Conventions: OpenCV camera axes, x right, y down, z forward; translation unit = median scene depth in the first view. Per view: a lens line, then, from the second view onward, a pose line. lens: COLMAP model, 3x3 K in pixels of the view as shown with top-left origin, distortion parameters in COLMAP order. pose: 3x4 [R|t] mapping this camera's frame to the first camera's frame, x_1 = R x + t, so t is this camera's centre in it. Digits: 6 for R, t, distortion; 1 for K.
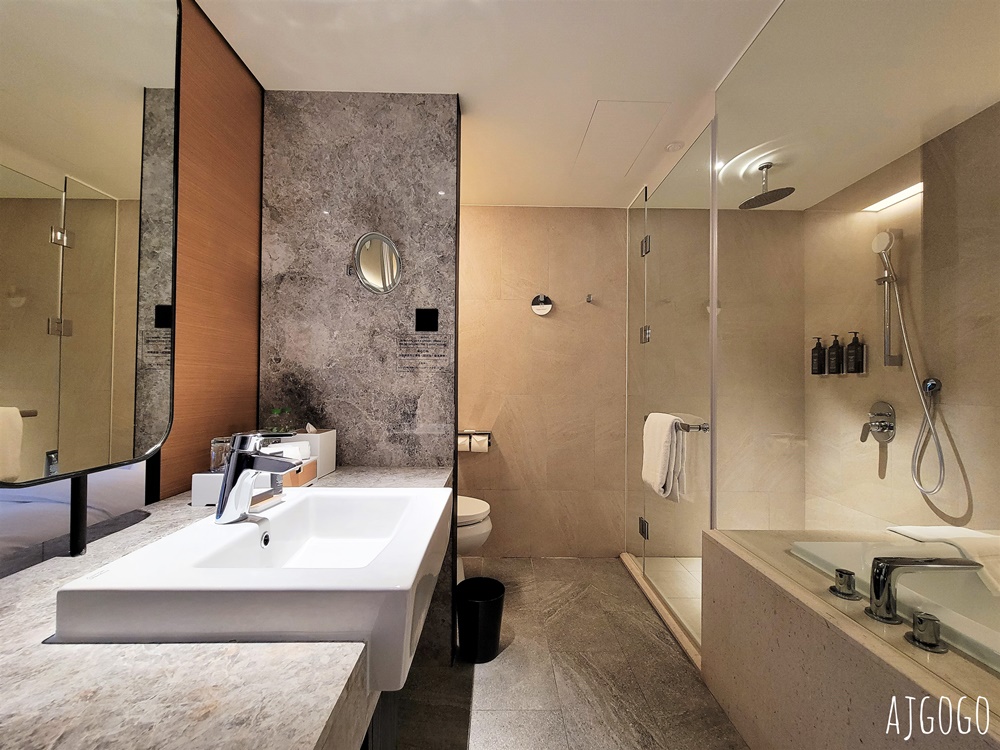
lens RADIAL K [[410.0, 0, 510.6], [0, 410.0, 380.3], [0, 0, 1]] dist [0.000435, -0.001795]
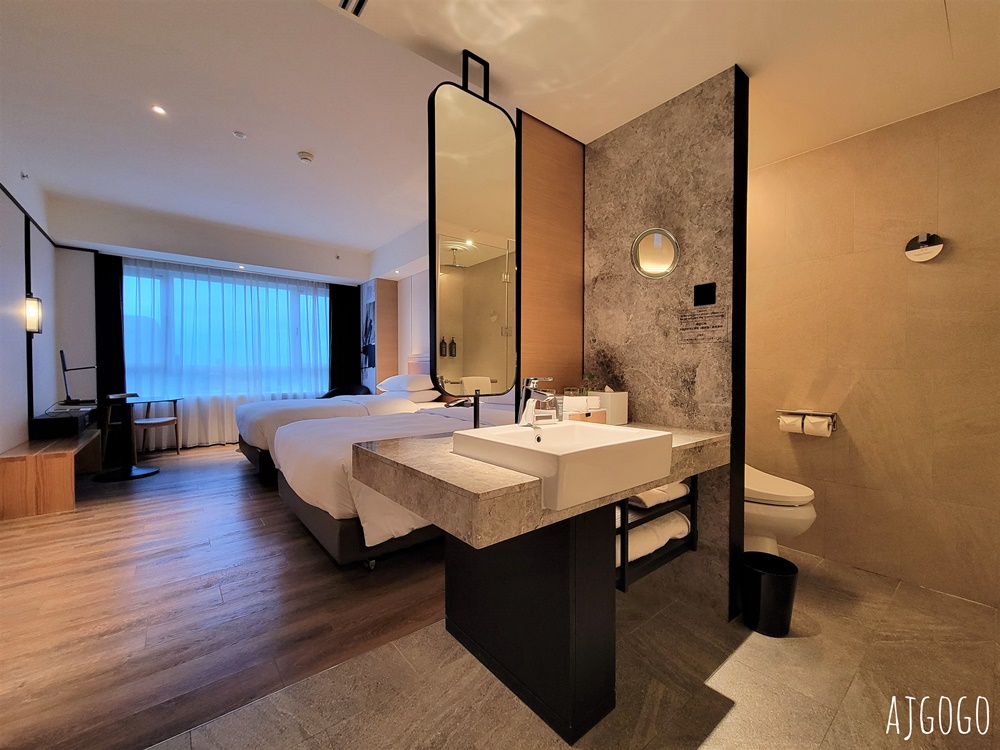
lens RADIAL K [[410.0, 0, 505.3], [0, 410.0, 378.7], [0, 0, 1]] dist [0.000435, -0.001795]
pose [[0.624062, 0.007500, -0.781339, 0.313327], [0.014098, 0.999683, 0.020856, 0.044406], [0.781248, -0.024031, 0.623758, -0.088005]]
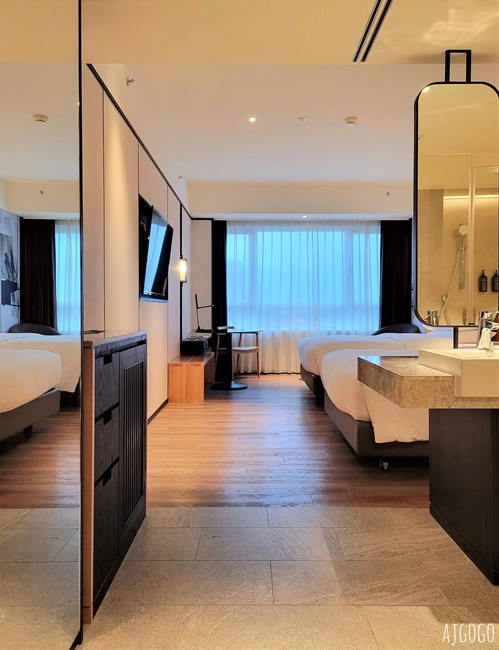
lens RADIAL K [[519.5, 0, 252.5], [0, 519.5, 320.9], [0, 0, 1]] dist [0.016182, 0.006041]
pose [[-0.007324, 0.012776, -0.999892, 0.975241], [0.011577, 0.999852, 0.012691, 0.060854], [0.999906, -0.011483, -0.007471, -0.111177]]
